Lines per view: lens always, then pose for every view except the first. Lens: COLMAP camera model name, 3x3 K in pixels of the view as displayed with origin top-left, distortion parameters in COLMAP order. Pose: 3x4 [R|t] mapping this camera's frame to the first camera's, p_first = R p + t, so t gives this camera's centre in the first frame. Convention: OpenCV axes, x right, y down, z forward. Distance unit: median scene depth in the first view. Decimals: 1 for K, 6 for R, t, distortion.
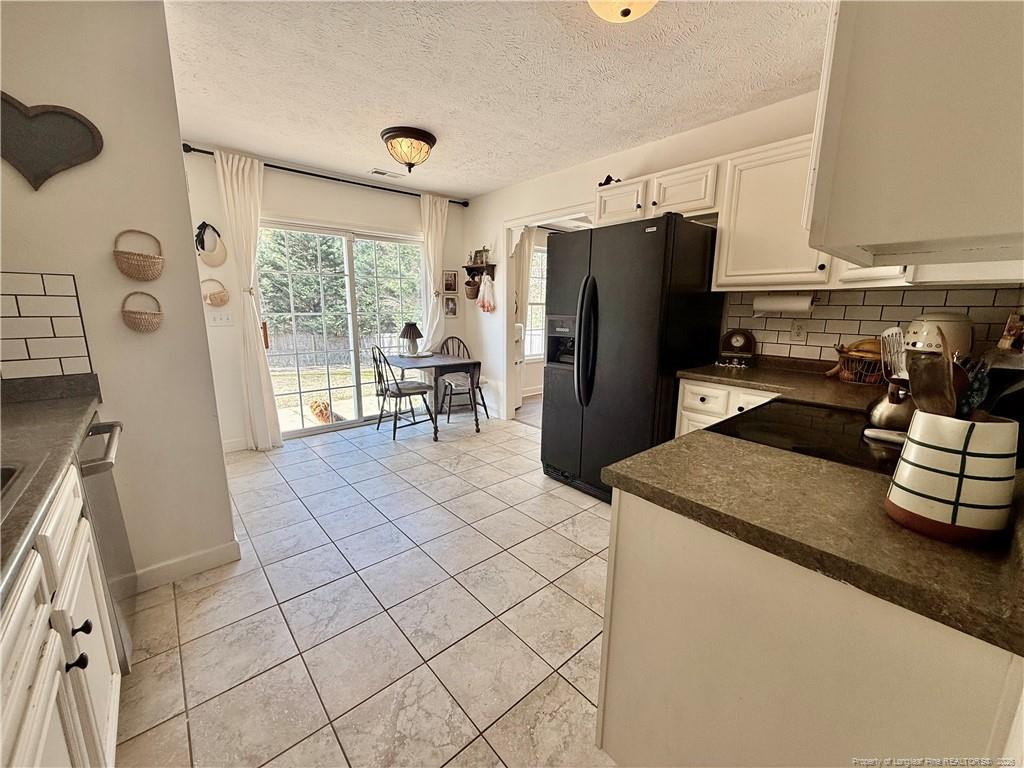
lens RADIAL K [[409.2, 0, 512.9], [0, 409.2, 385.7], [0, 0, 1]] dist [-0.000713, 0.000077]
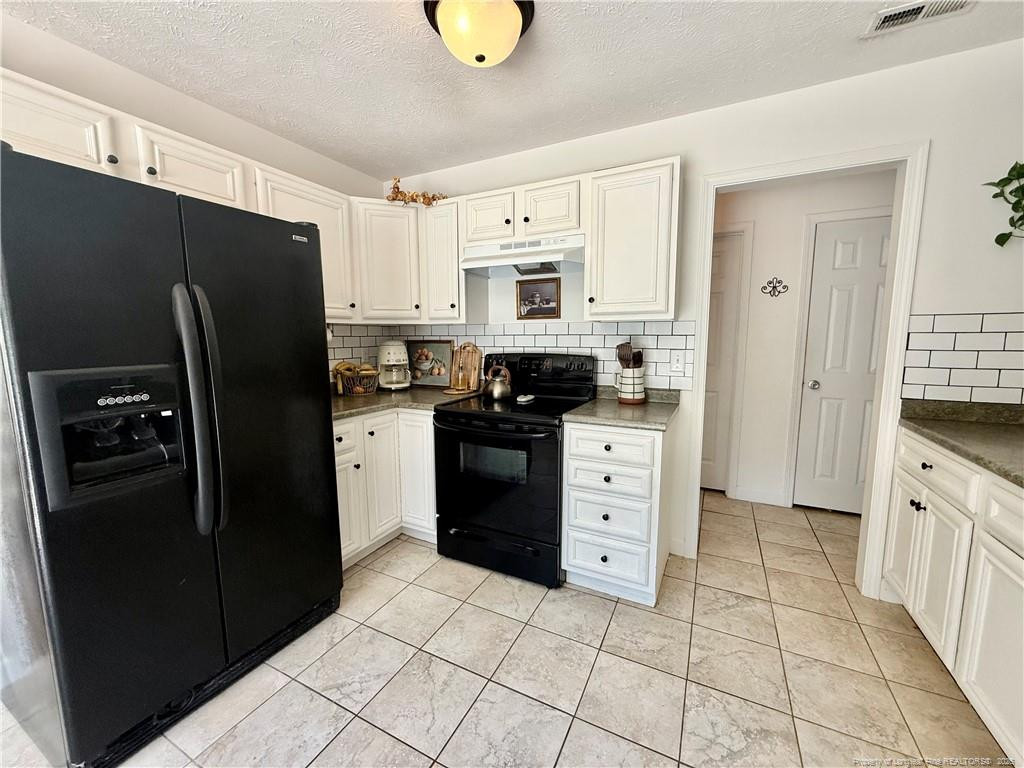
lens RADIAL K [[409.2, 0, 512.7], [0, 409.2, 383.8], [0, 0, 1]] dist [-0.000713, 0.000077]
pose [[-0.371395, -0.117691, 0.920986, -0.723067], [0.184495, 0.962799, 0.197433, -0.278249], [-0.909960, 0.243243, -0.335865, 1.323874]]
